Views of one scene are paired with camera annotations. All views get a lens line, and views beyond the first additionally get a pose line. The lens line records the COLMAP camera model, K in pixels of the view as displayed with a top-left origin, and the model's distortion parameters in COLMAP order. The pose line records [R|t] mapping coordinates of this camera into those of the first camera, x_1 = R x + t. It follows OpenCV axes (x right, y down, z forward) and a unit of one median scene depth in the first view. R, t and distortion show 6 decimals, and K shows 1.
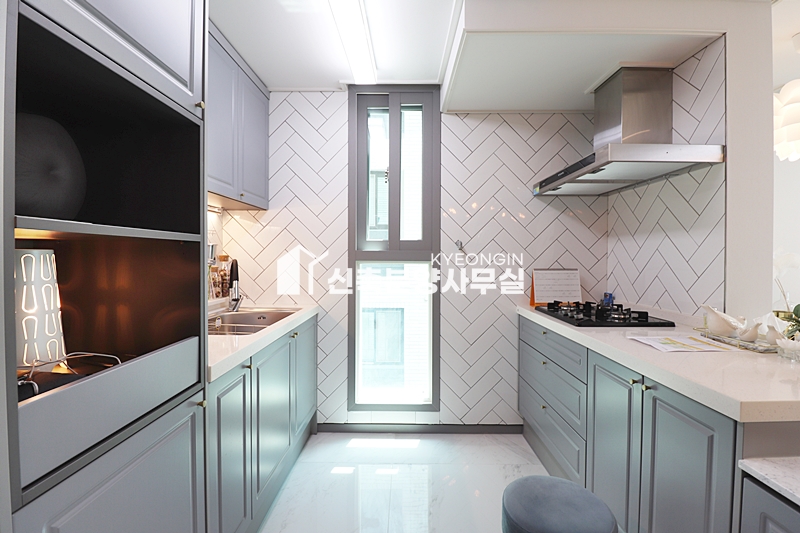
lens RADIAL K [[368.4, 0, 401.3], [0, 368.4, 260.0], [0, 0, 1]] dist [0.000298, -0.013117]
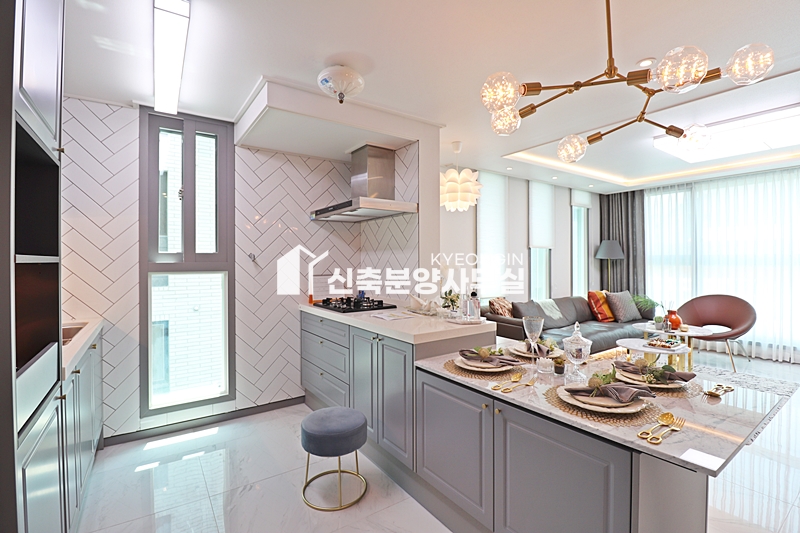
lens RADIAL K [[368.4, 0, 401.3], [0, 368.4, 260.0], [0, 0, 1]] dist [0.000298, -0.013117]
pose [[0.816267, -0.005714, 0.577647, -0.141468], [0.012924, 0.999881, -0.008373, -0.015059], [-0.577530, 0.014300, 0.816244, -0.268491]]
